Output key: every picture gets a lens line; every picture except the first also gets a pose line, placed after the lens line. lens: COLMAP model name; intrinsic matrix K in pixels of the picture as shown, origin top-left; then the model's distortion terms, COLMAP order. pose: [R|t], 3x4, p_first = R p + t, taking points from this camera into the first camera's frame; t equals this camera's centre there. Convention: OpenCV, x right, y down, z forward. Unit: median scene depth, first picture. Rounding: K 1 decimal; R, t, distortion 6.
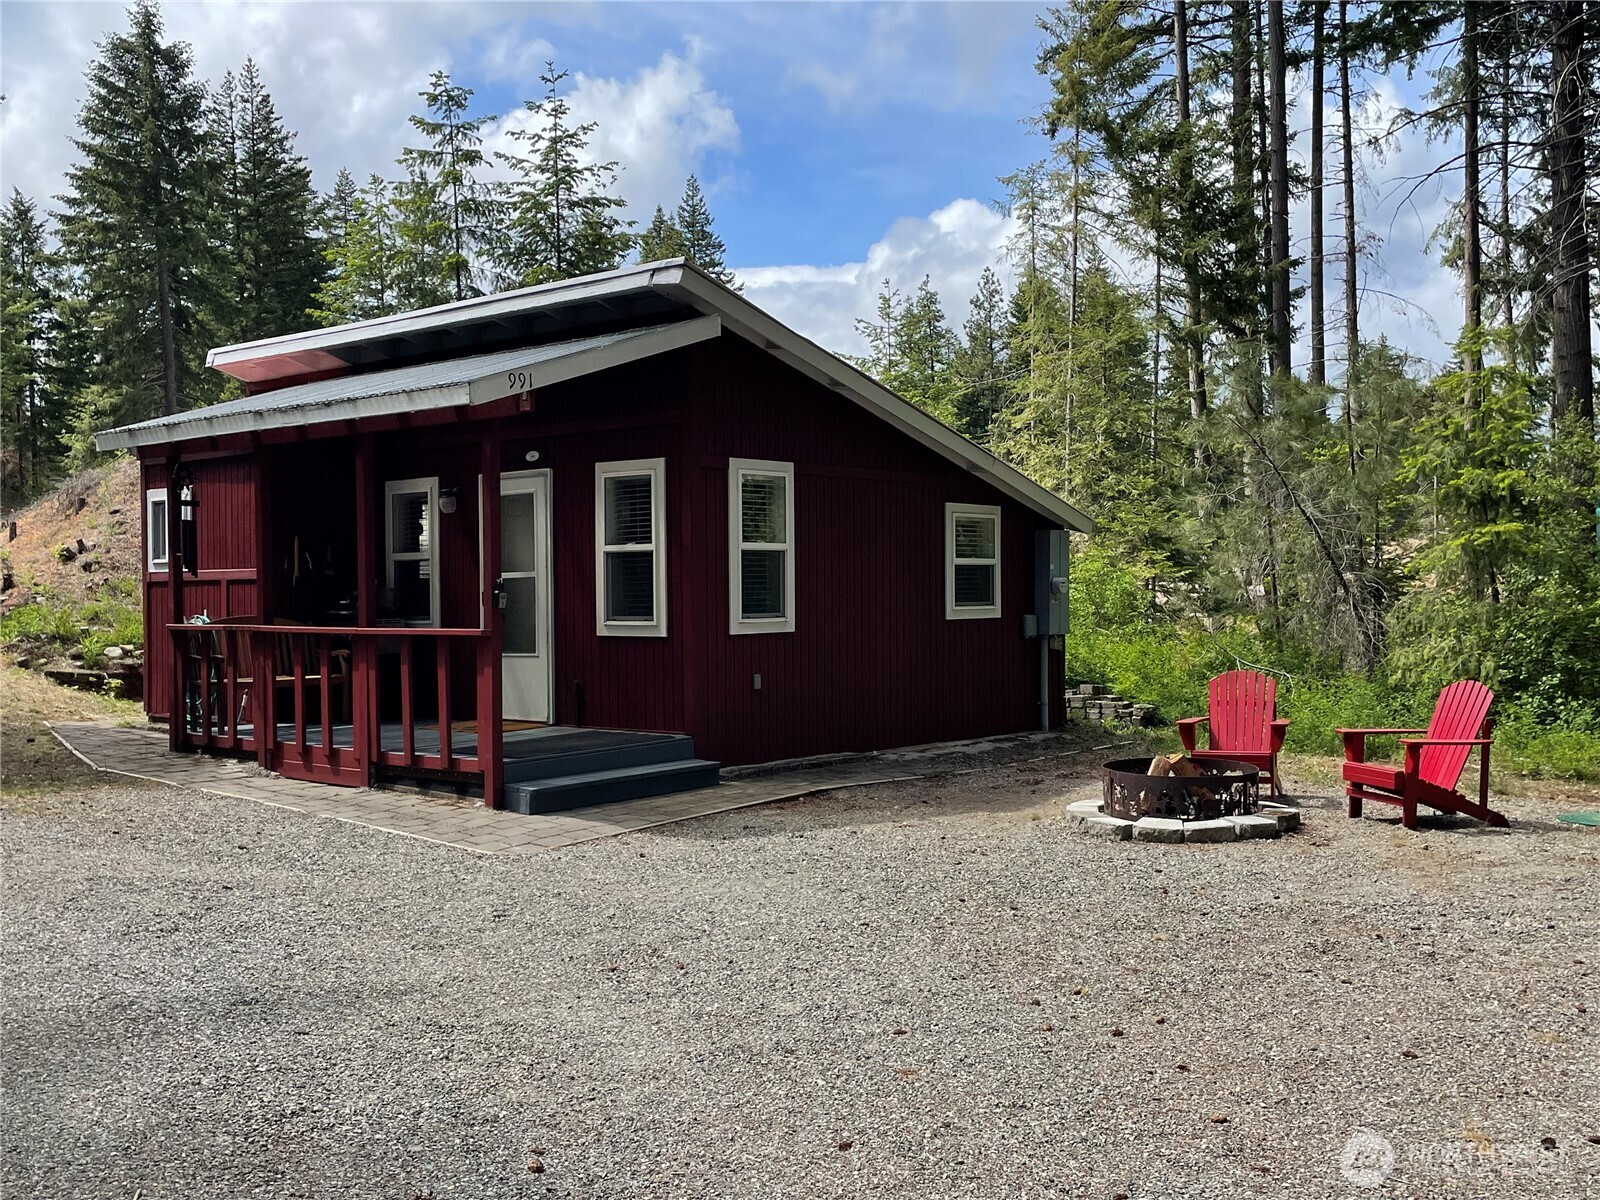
lens RADIAL K [[1558.1, 0, 796.4], [0, 1558.1, 607.3], [0, 0, 1]] dist [0.185522, -0.457619]
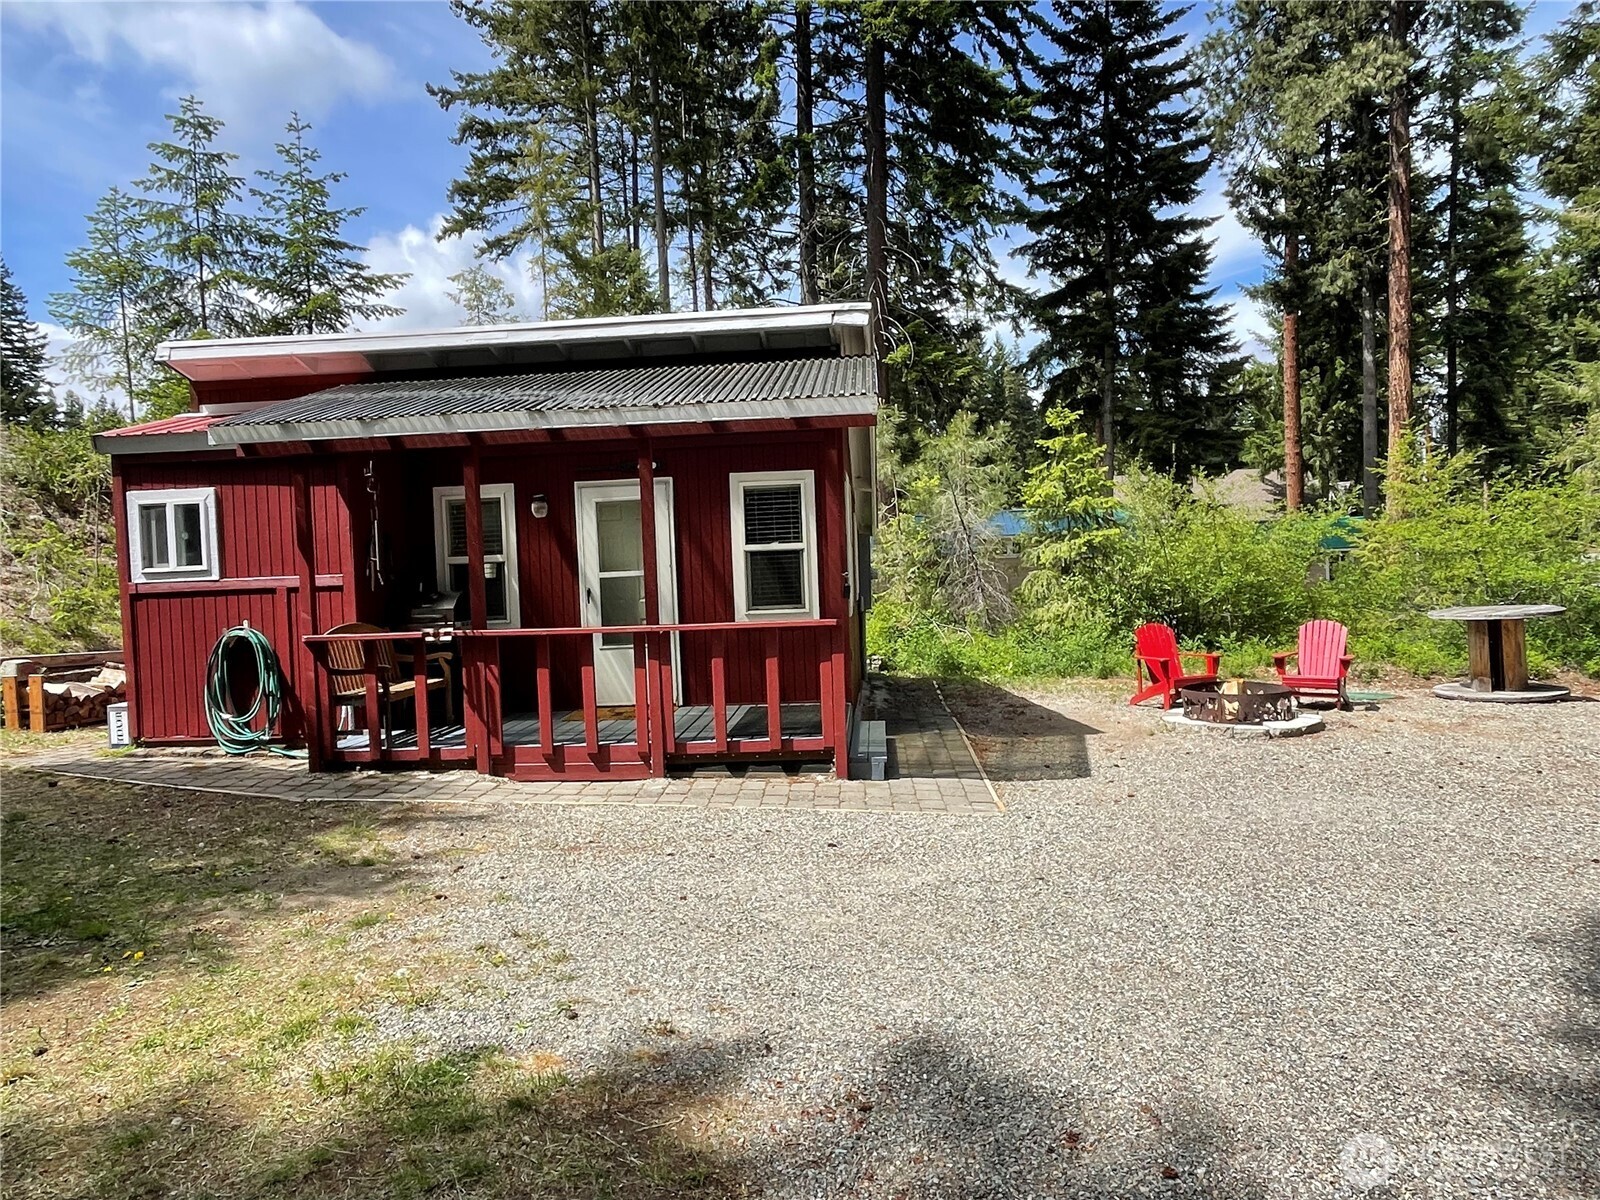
lens RADIAL K [[1071.2, 0, 800.0], [0, 1071.2, 600.0], [0, 0, 1]] dist [0.002010, -0.007298]
pose [[0.808243, -0.038570, 0.587585, -0.493144], [0.036191, 0.999220, 0.015808, -0.009033], [-0.587736, 0.008489, 0.809008, 0.301924]]
